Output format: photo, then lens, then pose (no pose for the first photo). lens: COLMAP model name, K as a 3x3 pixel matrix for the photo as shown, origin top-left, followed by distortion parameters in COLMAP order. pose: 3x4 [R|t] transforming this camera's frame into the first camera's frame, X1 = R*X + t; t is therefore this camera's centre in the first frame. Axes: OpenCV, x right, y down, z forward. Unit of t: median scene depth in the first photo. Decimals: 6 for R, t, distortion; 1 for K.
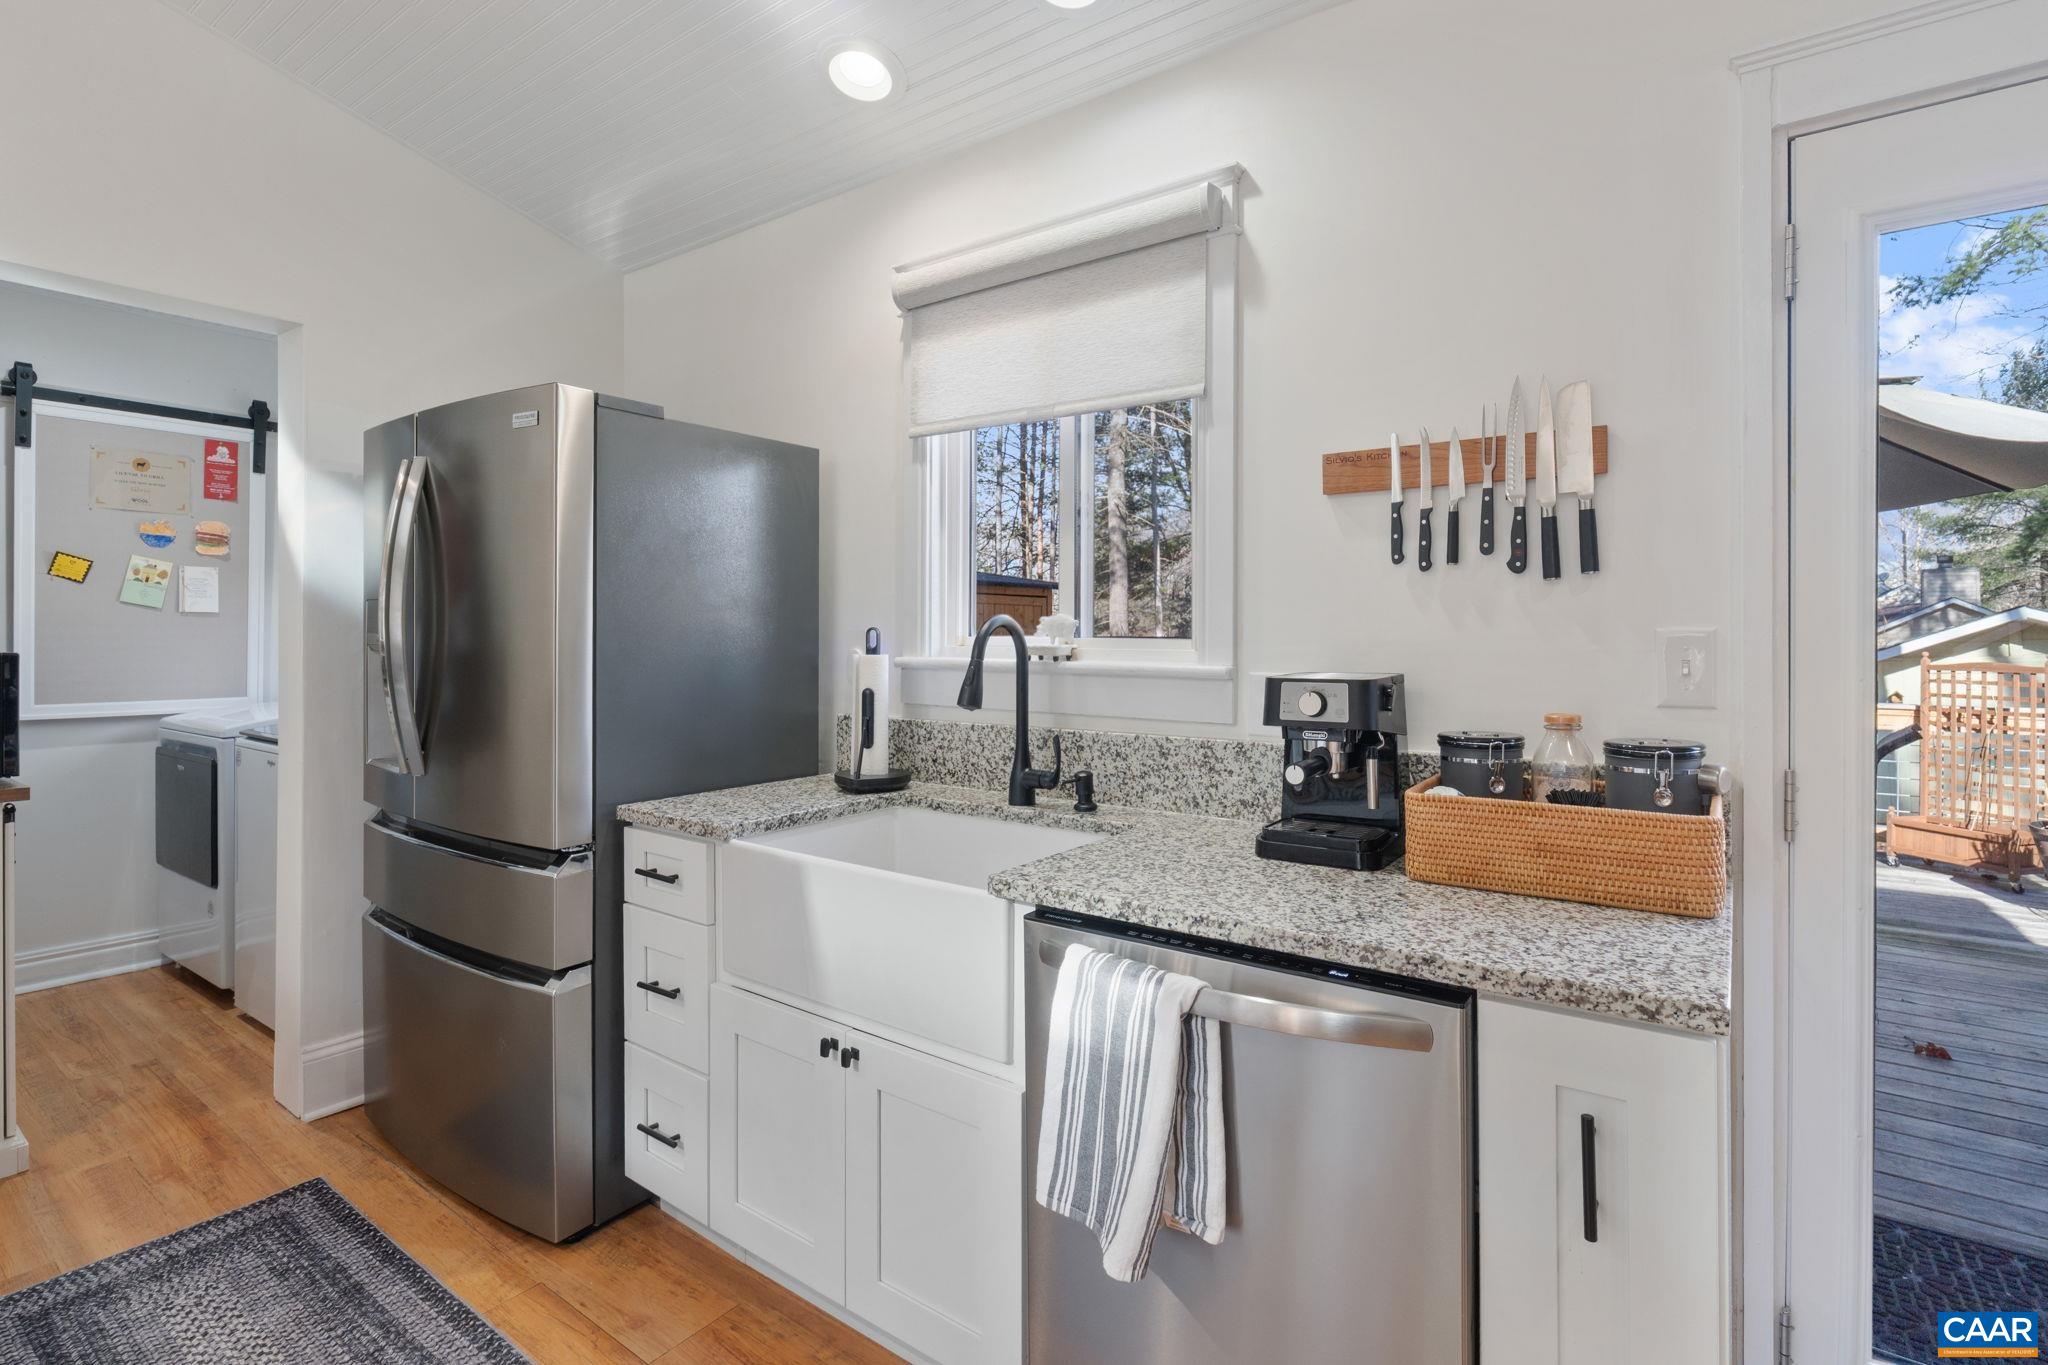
lens RADIAL K [[961.4, 0, 1071.9], [0, 961.4, 643.0], [0, 0, 1]] dist [-0.003470, -0.001464]
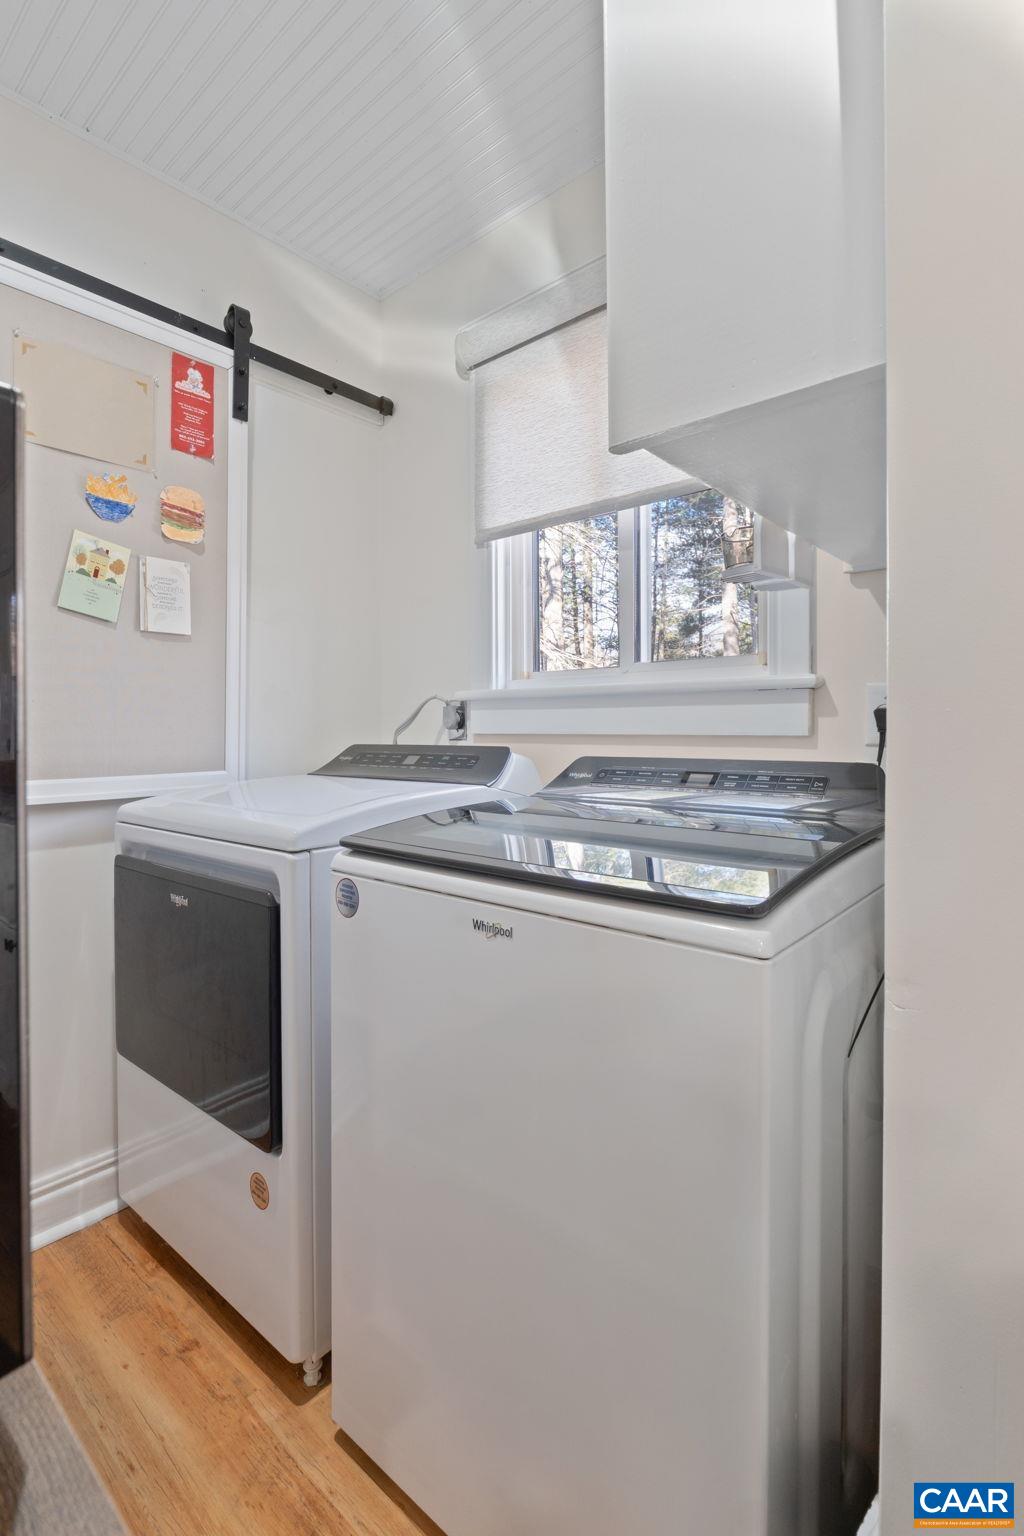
lens RADIAL K [[721.0, 0, 529.5], [0, 721.0, 742.9], [0, 0, 1]] dist [-0.003470, -0.001464]
pose [[0.994427, -0.009143, -0.105031, -0.631095], [0.009350, 0.999955, 0.001479, 0.039754], [0.105012, -0.002452, 0.994468, 0.563889]]
